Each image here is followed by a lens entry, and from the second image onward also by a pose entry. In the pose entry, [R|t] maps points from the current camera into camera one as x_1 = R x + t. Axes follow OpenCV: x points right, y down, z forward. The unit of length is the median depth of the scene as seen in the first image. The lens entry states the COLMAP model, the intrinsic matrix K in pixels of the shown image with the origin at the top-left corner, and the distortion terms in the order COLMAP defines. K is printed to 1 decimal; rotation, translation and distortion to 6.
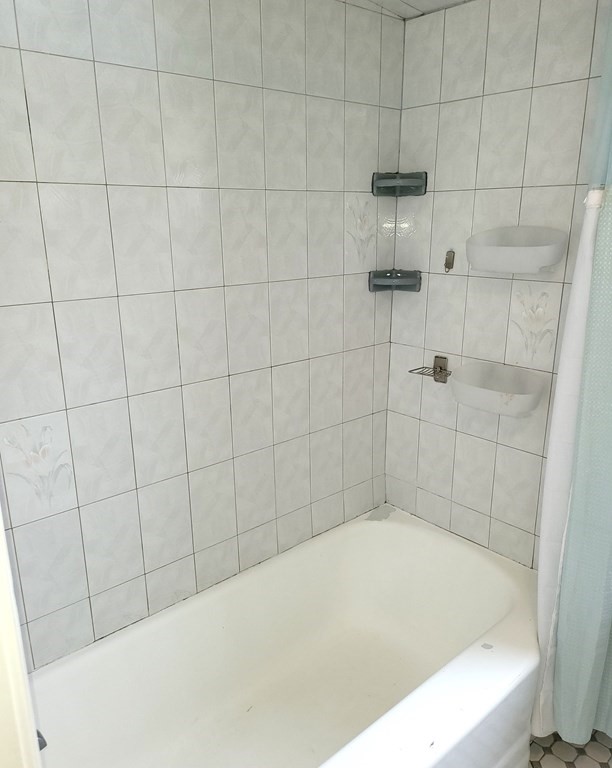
lens RADIAL K [[580.9, 0, 306.0], [0, 580.9, 384.0], [0, 0, 1]] dist [0.106775, -0.105309]
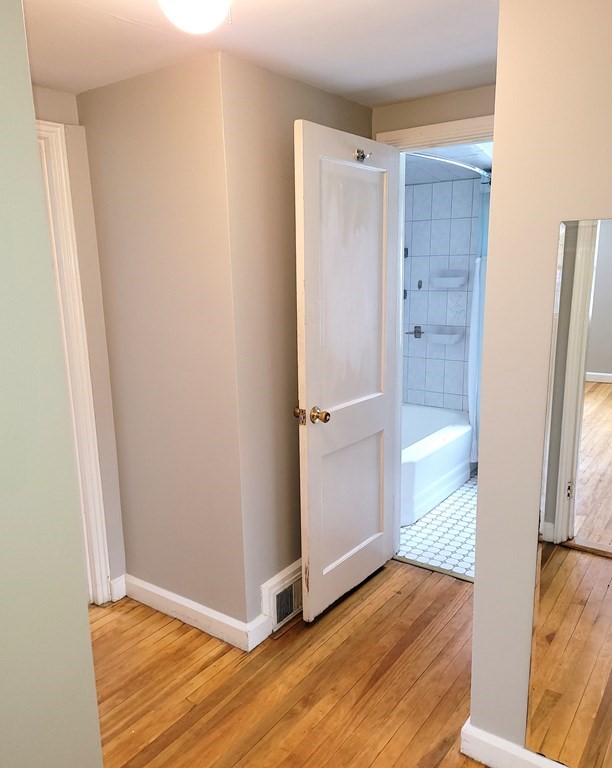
lens RADIAL K [[580.9, 0, 306.0], [0, 580.9, 384.0], [0, 0, 1]] dist [0.106775, -0.105309]
pose [[0.976282, -0.050658, 0.210492, -0.789316], [0.065599, 0.995752, -0.064611, 0.341097], [-0.206325, 0.076887, 0.975458, -1.284205]]
